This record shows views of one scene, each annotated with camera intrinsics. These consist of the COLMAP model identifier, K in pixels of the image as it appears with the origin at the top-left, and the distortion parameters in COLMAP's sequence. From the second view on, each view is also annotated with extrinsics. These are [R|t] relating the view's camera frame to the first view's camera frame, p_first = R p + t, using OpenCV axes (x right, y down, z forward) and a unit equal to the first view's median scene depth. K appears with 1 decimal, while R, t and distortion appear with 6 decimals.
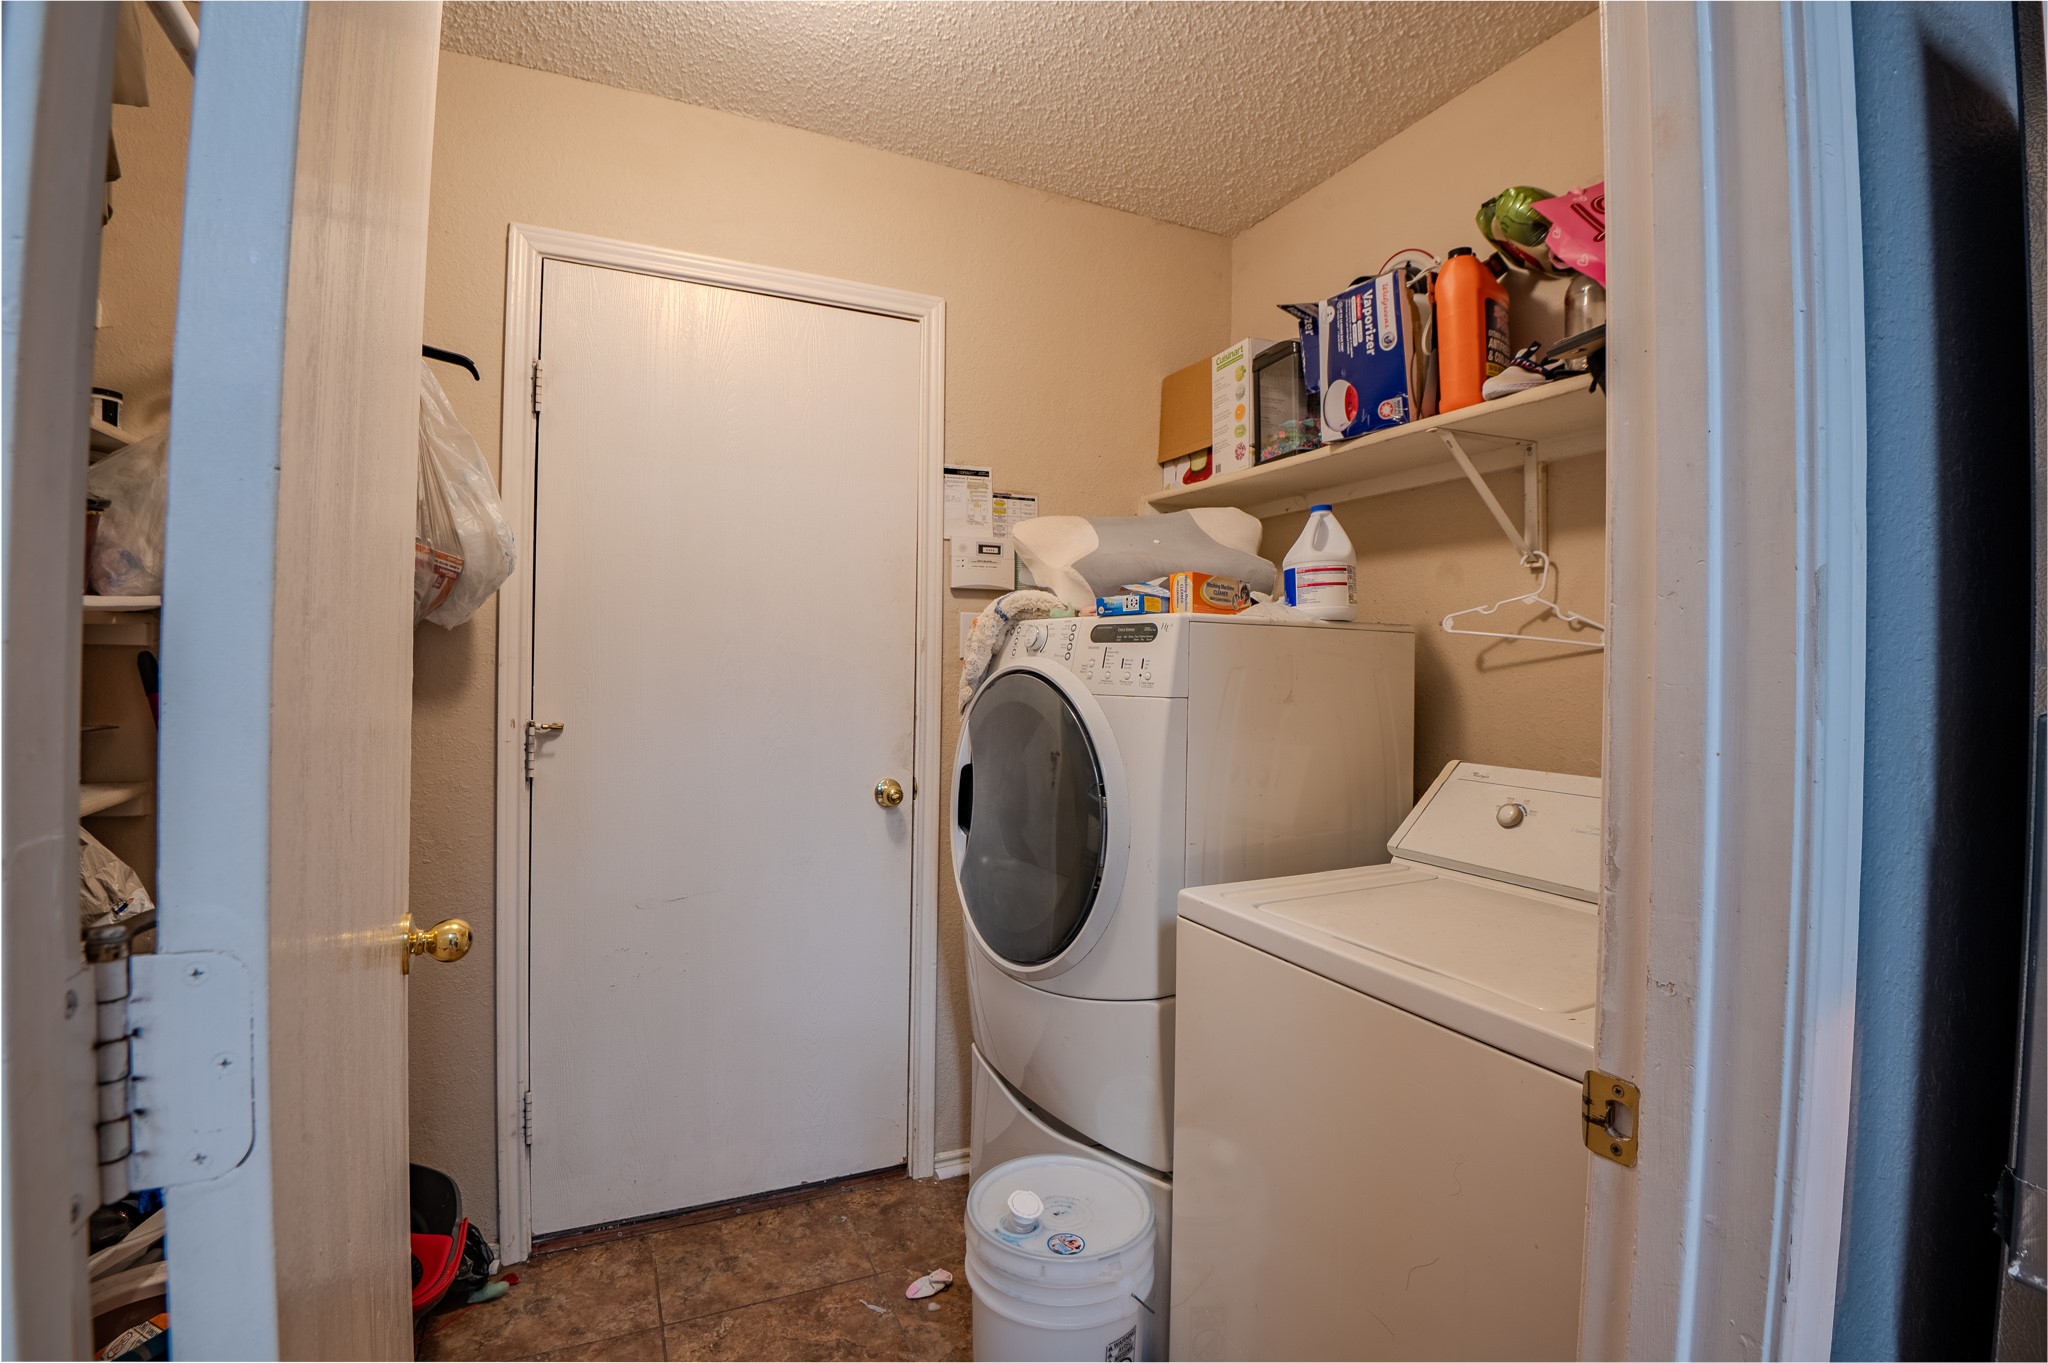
lens RADIAL K [[948.1, 0, 1026.0], [0, 948.1, 669.9], [0, 0, 1]] dist [-0.019255, -0.020079]
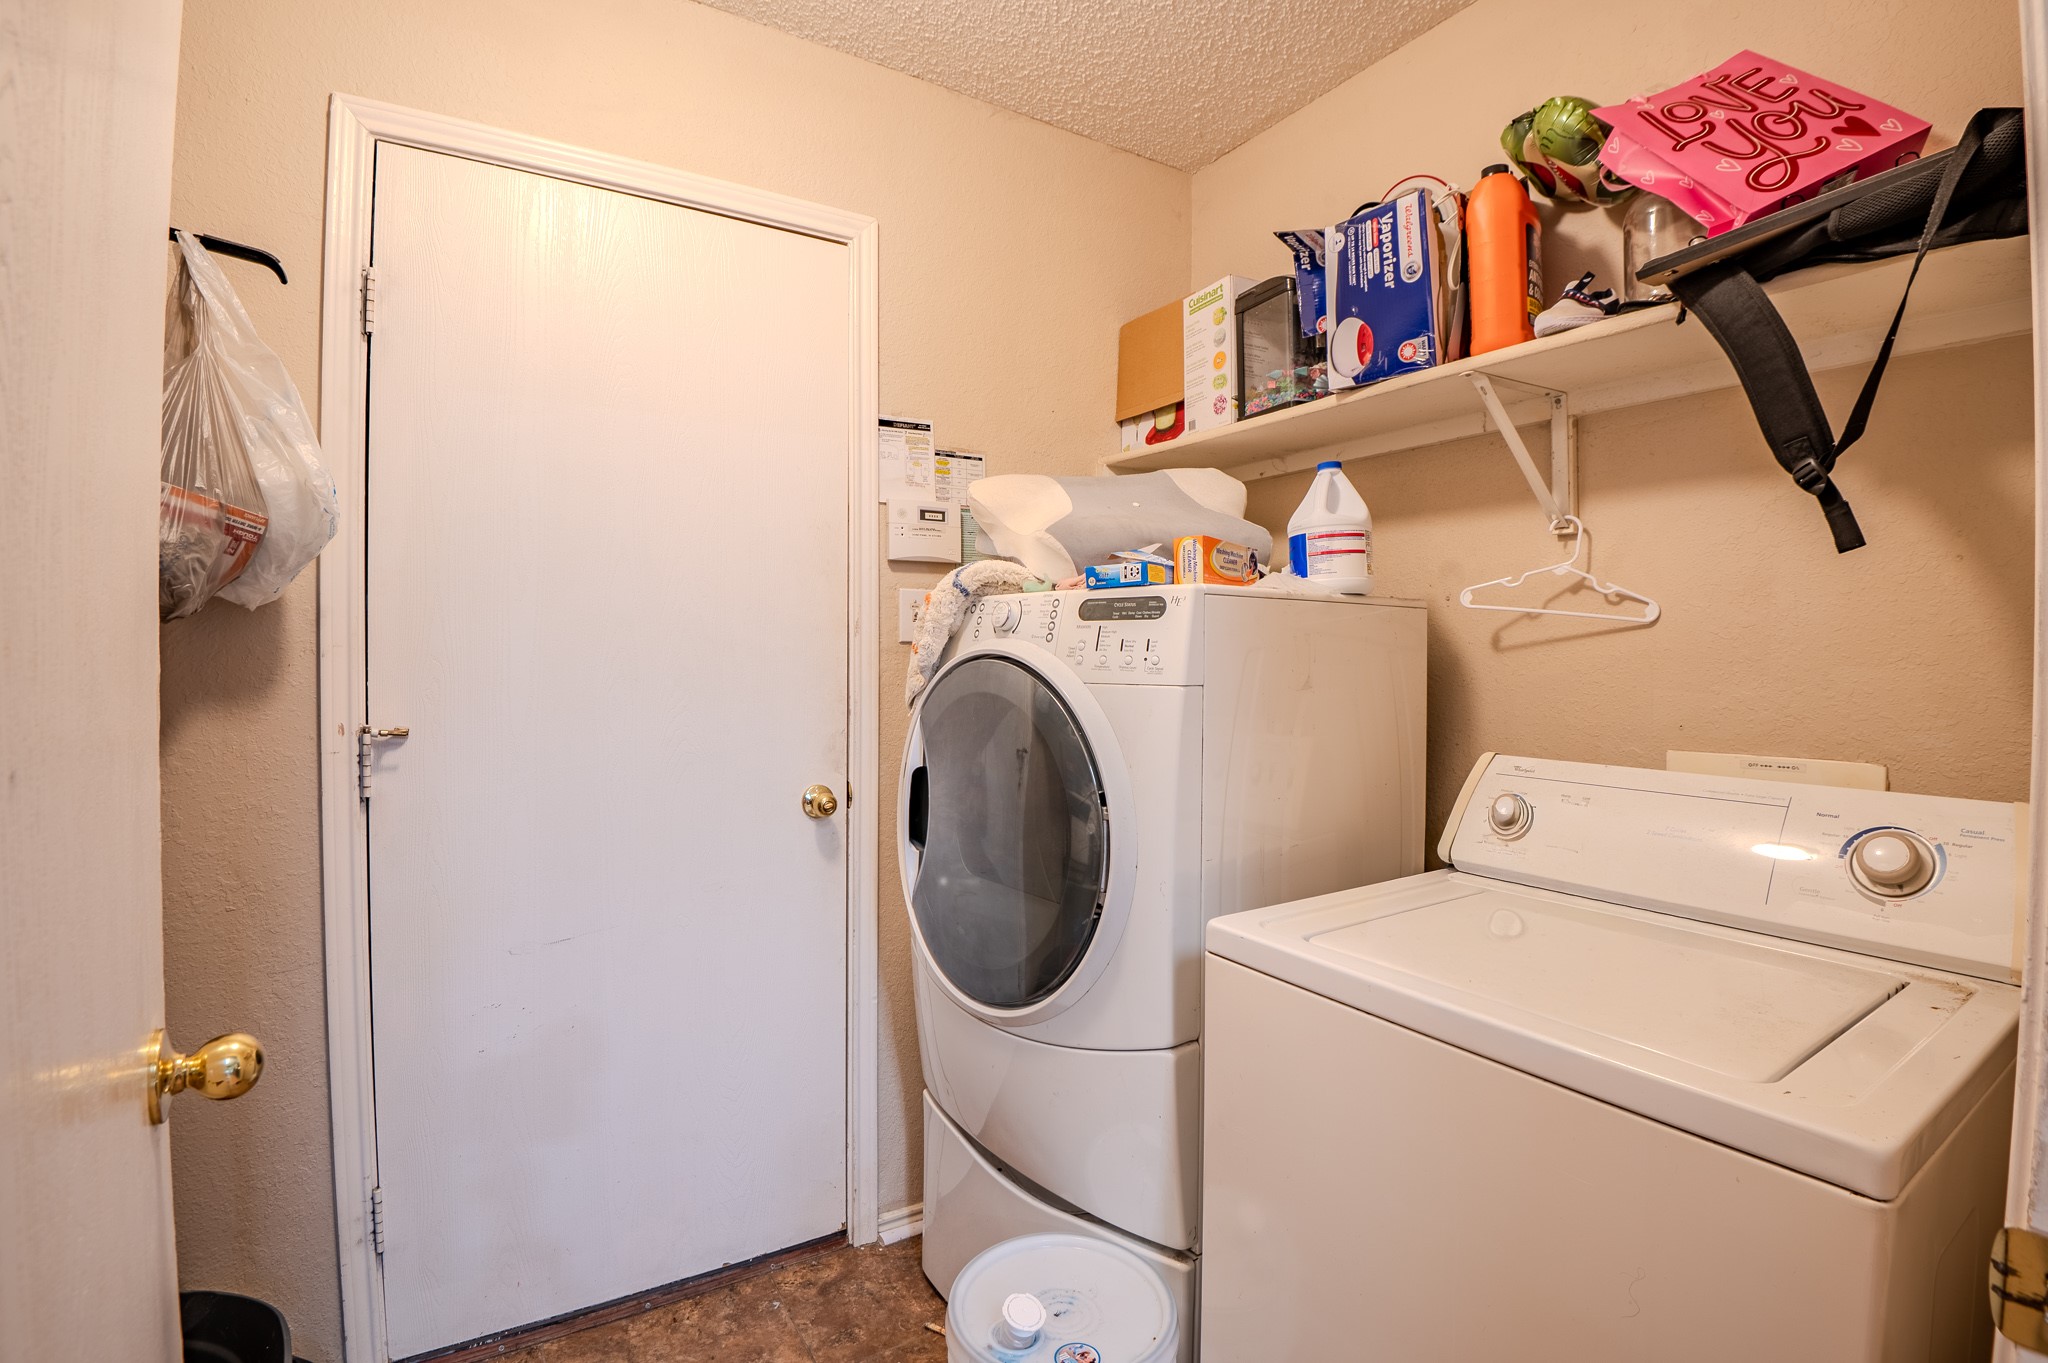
lens RADIAL K [[948.1, 0, 1026.0], [0, 948.1, 669.9], [0, 0, 1]] dist [-0.019255, -0.020079]
pose [[0.993146, -0.011826, 0.116279, -0.068408], [0.010044, 0.999823, 0.015898, 0.000644], [-0.116446, -0.014621, 0.993089, 0.162813]]
